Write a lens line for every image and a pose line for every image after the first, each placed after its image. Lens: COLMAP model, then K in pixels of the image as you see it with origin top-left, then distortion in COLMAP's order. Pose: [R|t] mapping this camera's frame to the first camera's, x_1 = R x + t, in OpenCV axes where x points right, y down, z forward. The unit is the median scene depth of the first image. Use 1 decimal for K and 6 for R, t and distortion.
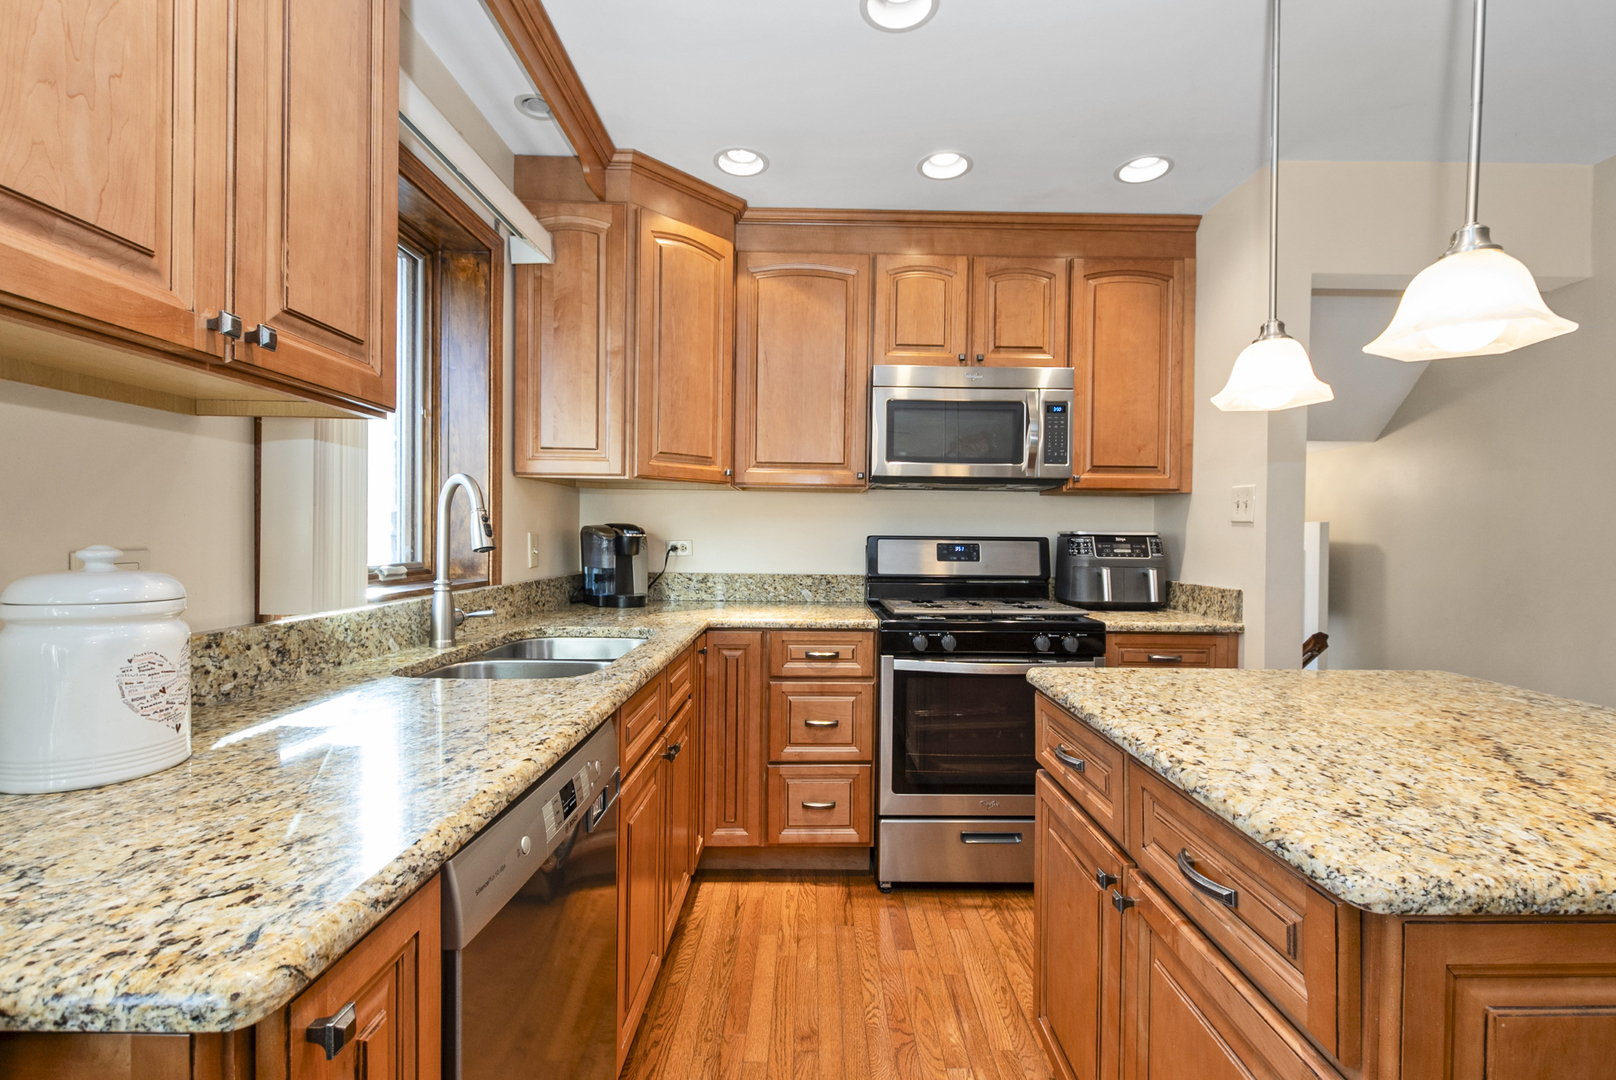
lens RADIAL K [[708.1, 0, 817.8], [0, 708.1, 543.2], [0, 0, 1]] dist [0.002007, 0.000412]
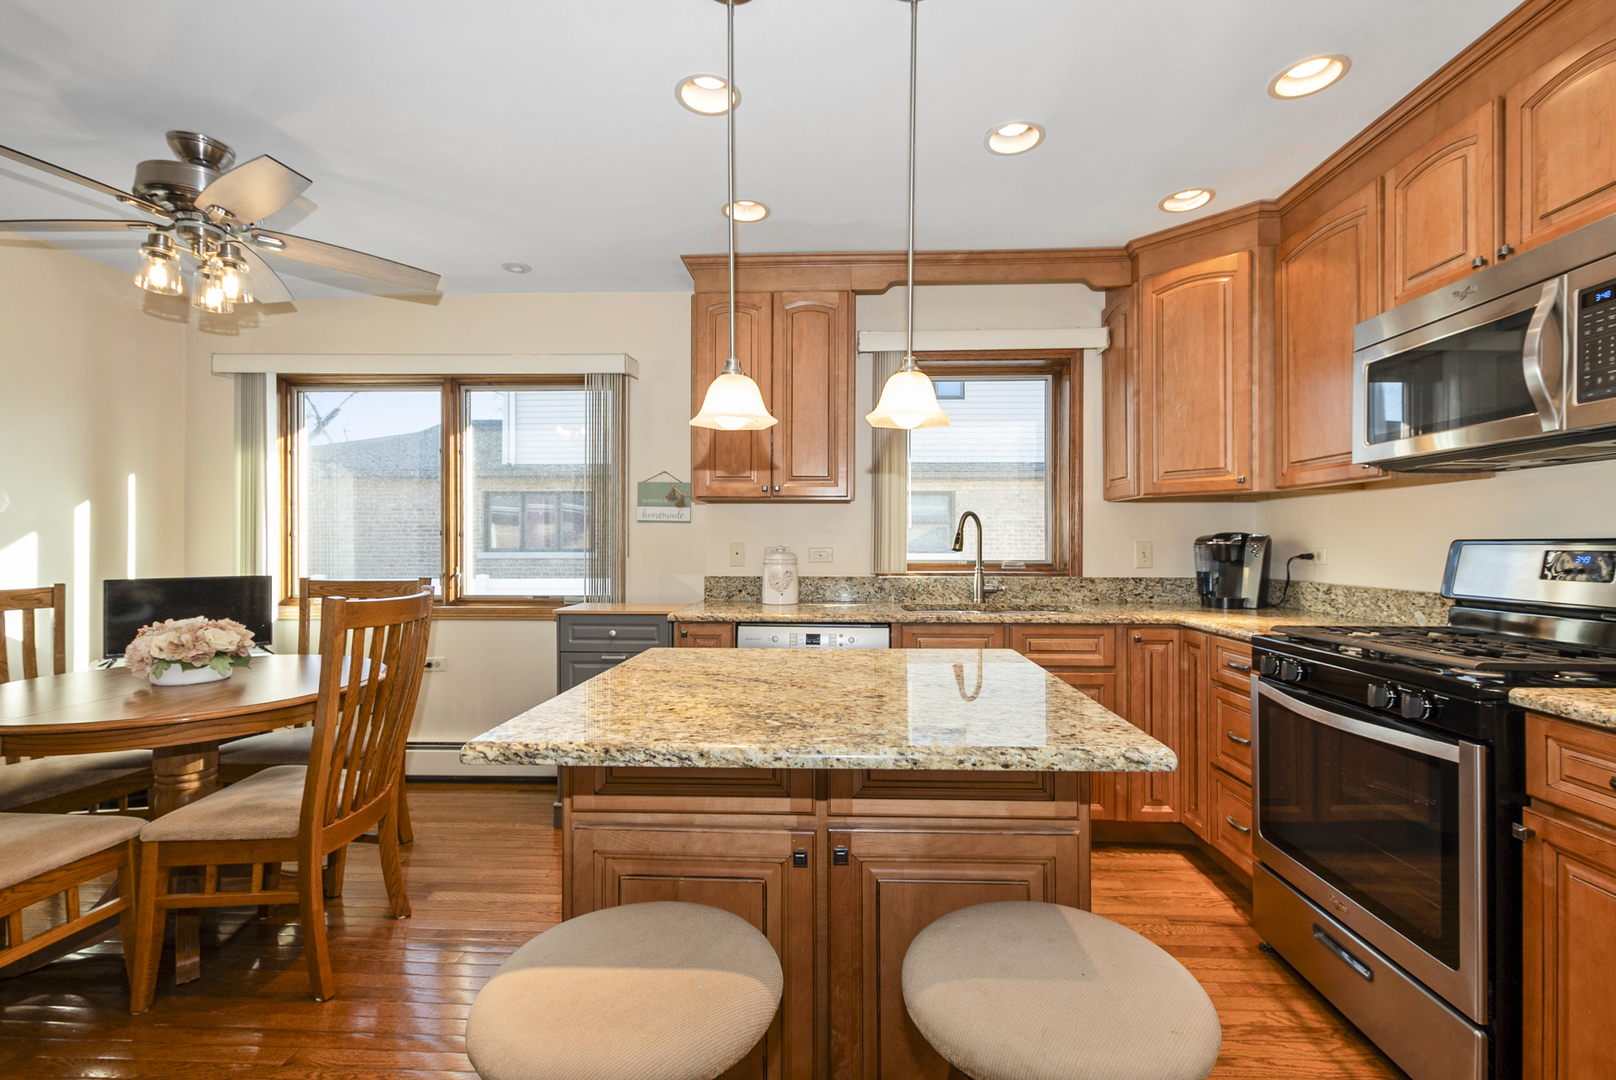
lens RADIAL K [[708.1, 0, 817.8], [0, 708.1, 543.2], [0, 0, 1]] dist [0.002007, 0.000412]
pose [[-0.054864, -0.012366, -0.998417, 0.826765], [-0.012933, 0.999848, -0.011673, 0.009527], [0.998410, 0.012272, -0.055015, 0.407453]]
